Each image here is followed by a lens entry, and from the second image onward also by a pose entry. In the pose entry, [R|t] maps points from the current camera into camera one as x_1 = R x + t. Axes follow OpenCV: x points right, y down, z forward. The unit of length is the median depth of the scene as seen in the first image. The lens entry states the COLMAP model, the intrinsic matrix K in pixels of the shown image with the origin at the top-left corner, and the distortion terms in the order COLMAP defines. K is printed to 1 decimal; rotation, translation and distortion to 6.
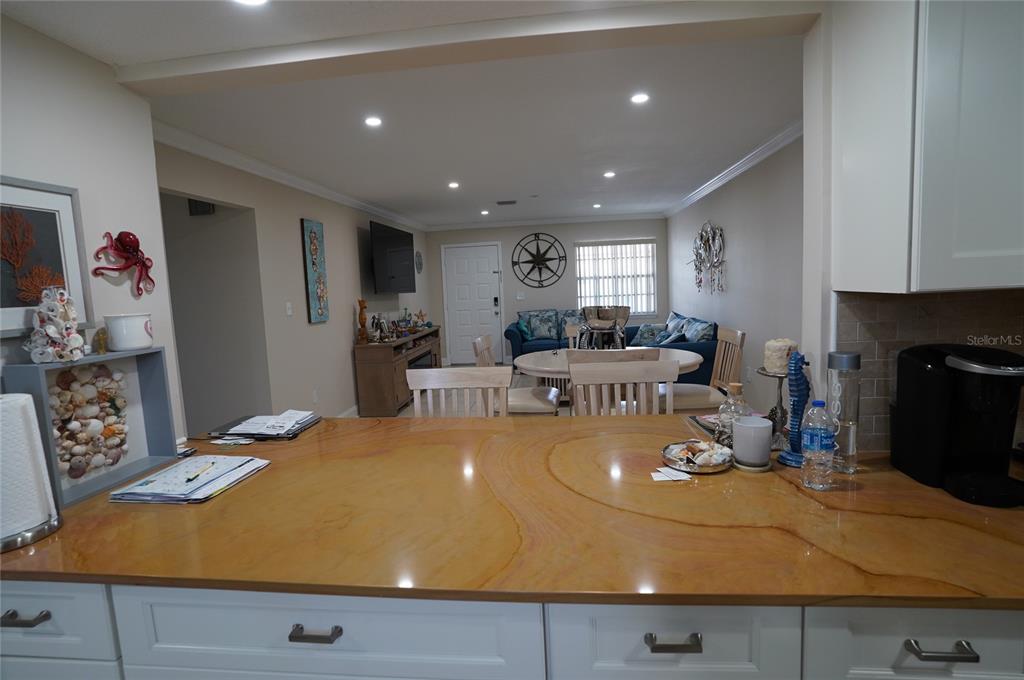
lens RADIAL K [[503.9, 0, 512.5], [0, 503.9, 340.1], [0, 0, 1]] dist [-0.070034, 0.029094]
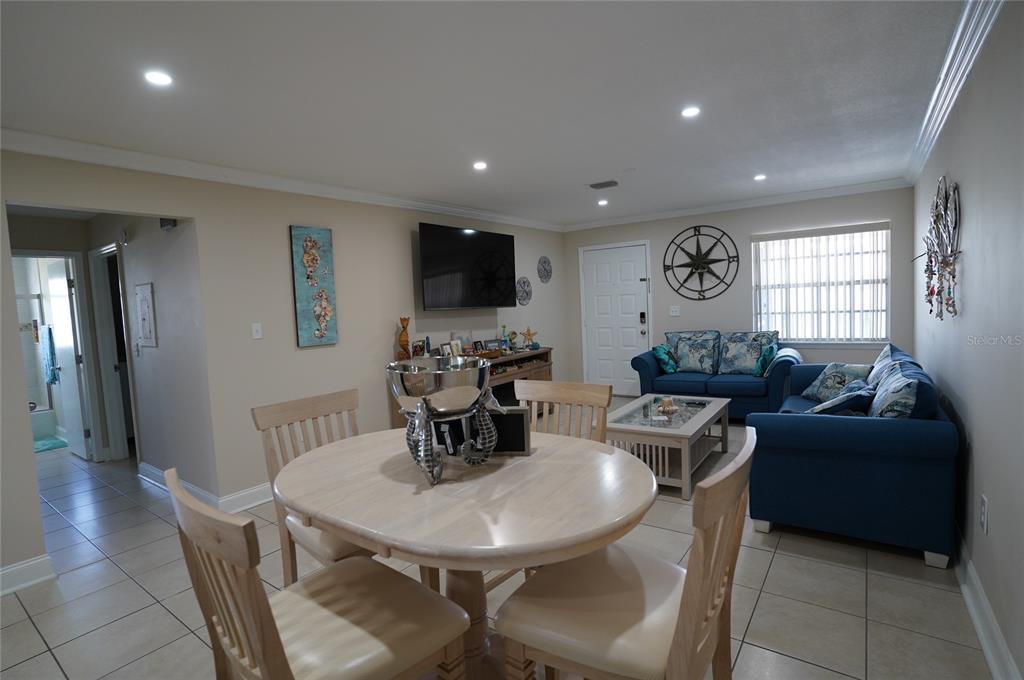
lens RADIAL K [[503.9, 0, 511.3], [0, 503.9, 335.5], [0, 0, 1]] dist [-0.070034, 0.029094]
pose [[0.866687, 0.035928, -0.497558, 0.181397], [-0.046042, 0.998907, -0.008070, -0.034812], [0.496724, 0.029903, 0.867393, 0.240555]]
